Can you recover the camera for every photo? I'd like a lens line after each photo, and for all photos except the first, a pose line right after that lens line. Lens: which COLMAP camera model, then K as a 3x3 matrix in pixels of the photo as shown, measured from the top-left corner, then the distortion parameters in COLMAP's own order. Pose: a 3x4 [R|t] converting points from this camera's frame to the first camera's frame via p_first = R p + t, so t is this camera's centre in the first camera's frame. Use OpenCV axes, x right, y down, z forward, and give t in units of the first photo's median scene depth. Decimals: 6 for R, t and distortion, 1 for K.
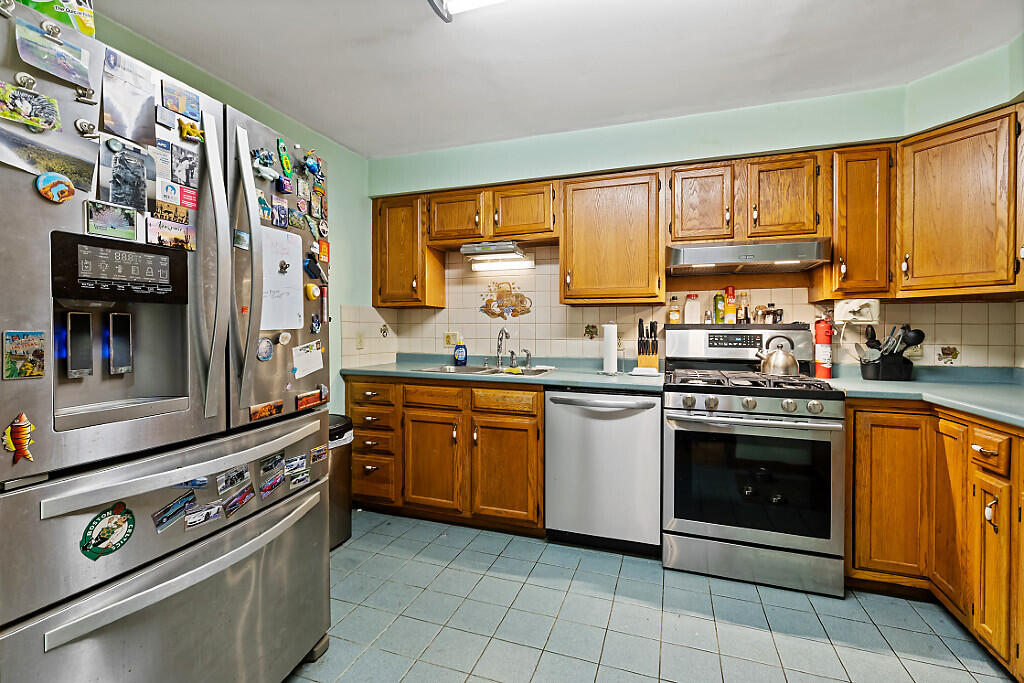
lens RADIAL K [[463.7, 0, 512.5], [0, 463.7, 331.7], [0, 0, 1]] dist [0.006072, -0.001616]
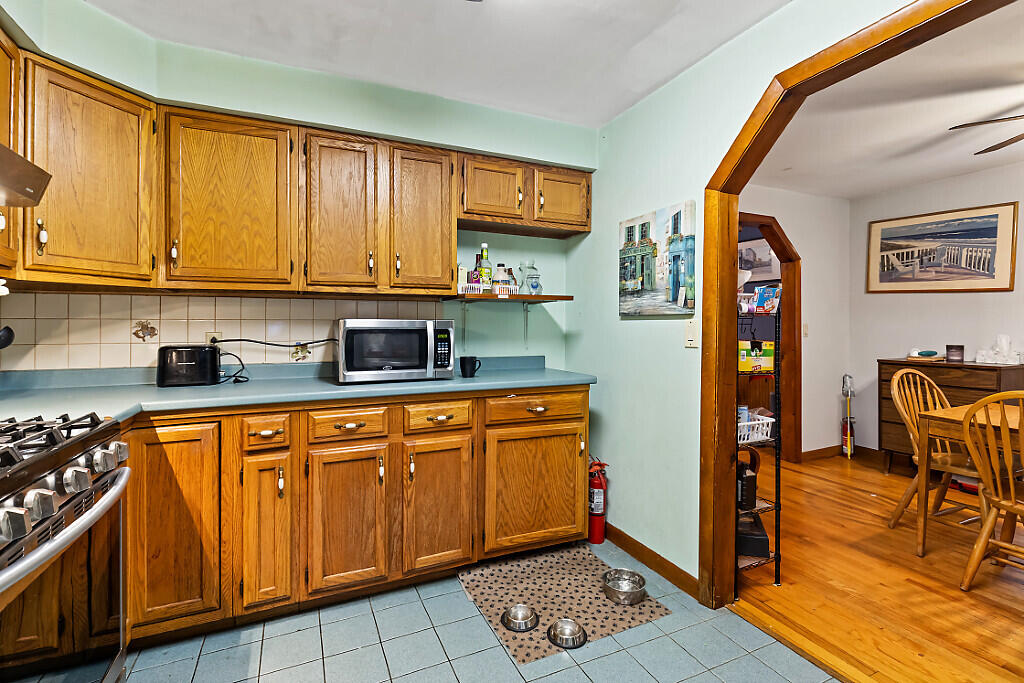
lens RADIAL K [[463.7, 0, 507.0], [0, 463.7, 331.4], [0, 0, 1]] dist [0.006072, -0.001616]
pose [[-0.686994, 0.001470, 0.726662, -0.172744], [0.002868, 0.999996, 0.000689, 0.006547], [-0.726657, 0.002557, -0.686995, 1.116623]]
